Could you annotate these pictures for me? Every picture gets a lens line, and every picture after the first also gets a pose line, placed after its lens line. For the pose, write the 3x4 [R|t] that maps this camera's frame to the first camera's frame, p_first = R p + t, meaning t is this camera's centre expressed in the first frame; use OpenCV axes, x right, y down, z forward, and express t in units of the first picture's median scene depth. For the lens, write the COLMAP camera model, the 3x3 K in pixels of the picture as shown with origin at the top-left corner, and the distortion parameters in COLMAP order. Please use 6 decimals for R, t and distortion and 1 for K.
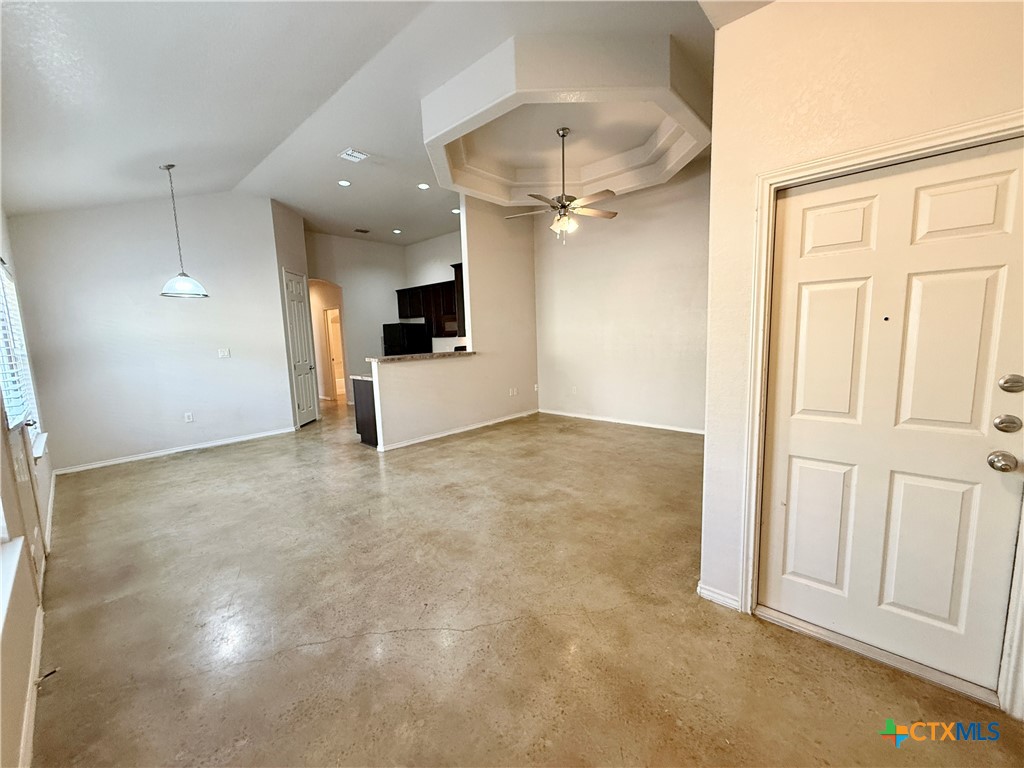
lens RADIAL K [[406.3, 0, 512.0], [0, 406.3, 384.0], [0, 0, 1]] dist [-0.001200, -0.000379]
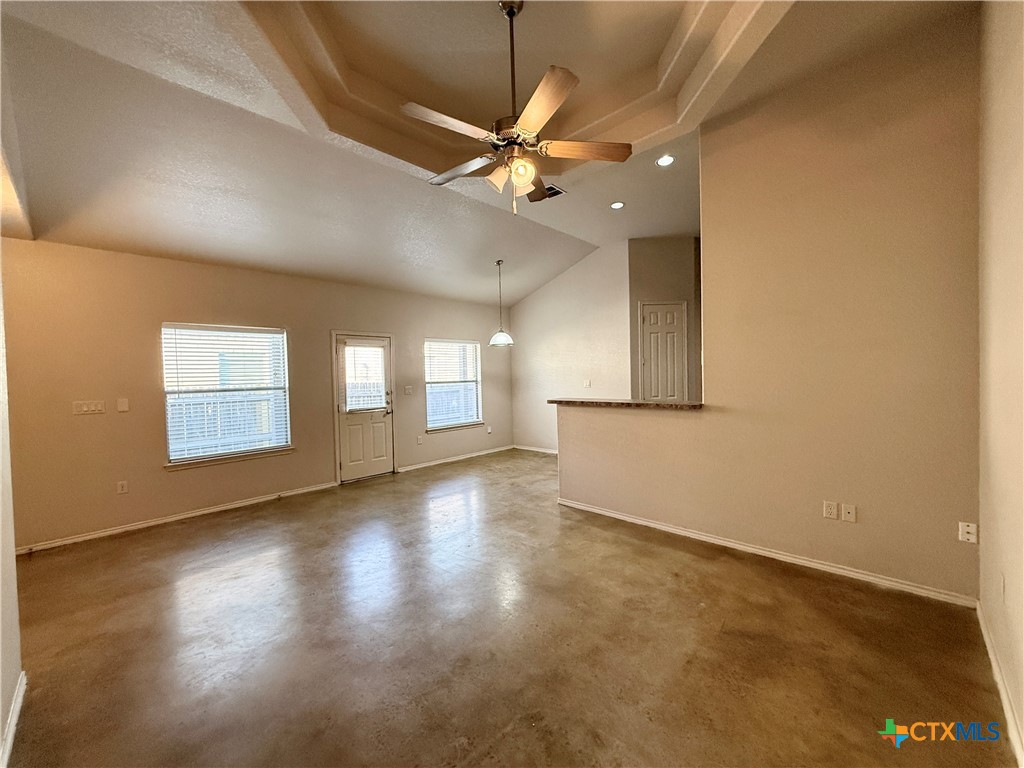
lens RADIAL K [[412.0, 0, 527.1], [0, 412.0, 377.0], [0, 0, 1]] dist [-0.002307, -0.000200]
pose [[0.000050, 0.049314, -0.998783, 0.521144], [-0.105248, 0.993236, 0.049035, -0.134051], [0.994446, 0.105118, 0.005240, 0.788703]]
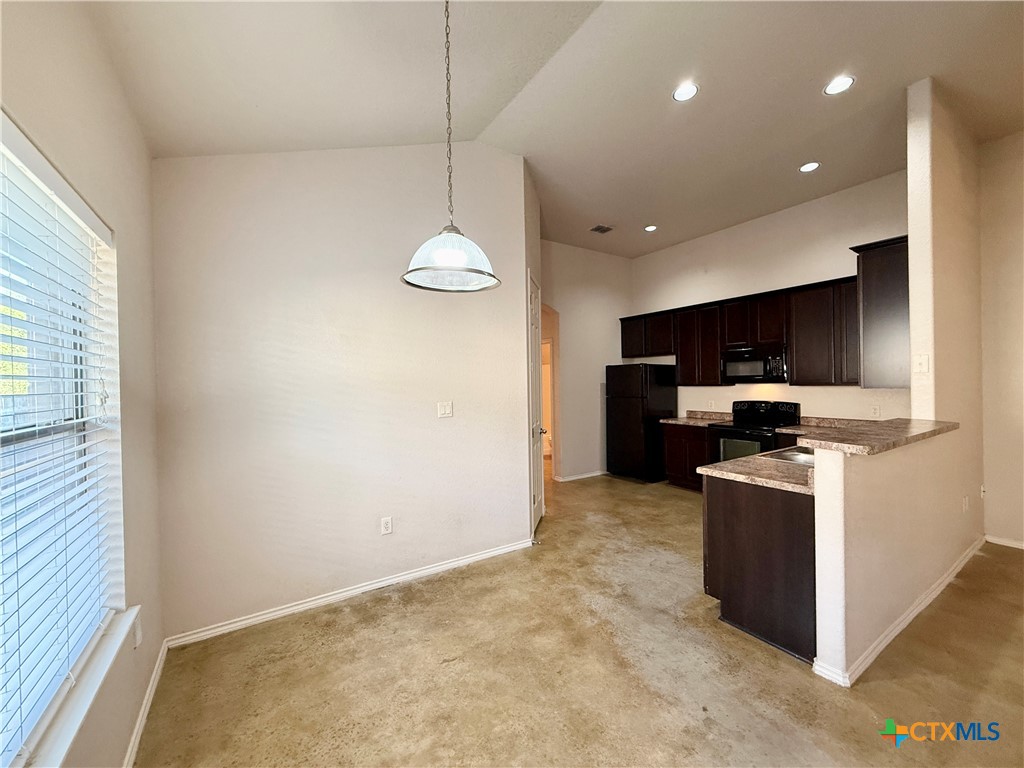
lens RADIAL K [[405.5, 0, 509.3], [0, 405.5, 385.8], [0, 0, 1]] dist [-0.001432, -0.000172]
pose [[0.966010, 0.015924, -0.258013, -0.467049], [-0.044338, 0.993516, -0.104686, -0.052250], [0.254674, 0.112568, 0.960453, 0.464178]]
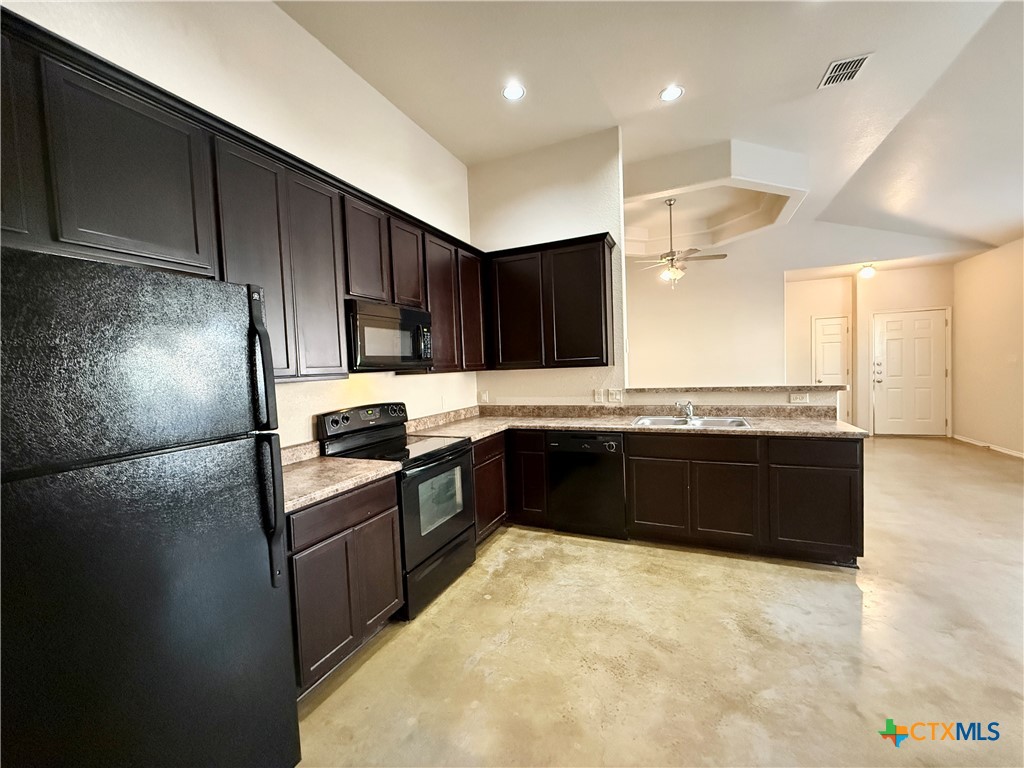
lens RADIAL K [[405.5, 0, 509.3], [0, 405.5, 385.8], [0, 0, 1]] dist [-0.001432, -0.000172]
pose [[-0.309916, -0.001022, 0.950763, -0.673552], [0.167436, 0.984312, 0.055637, -0.157518], [-0.935904, 0.176435, -0.304883, 1.439439]]
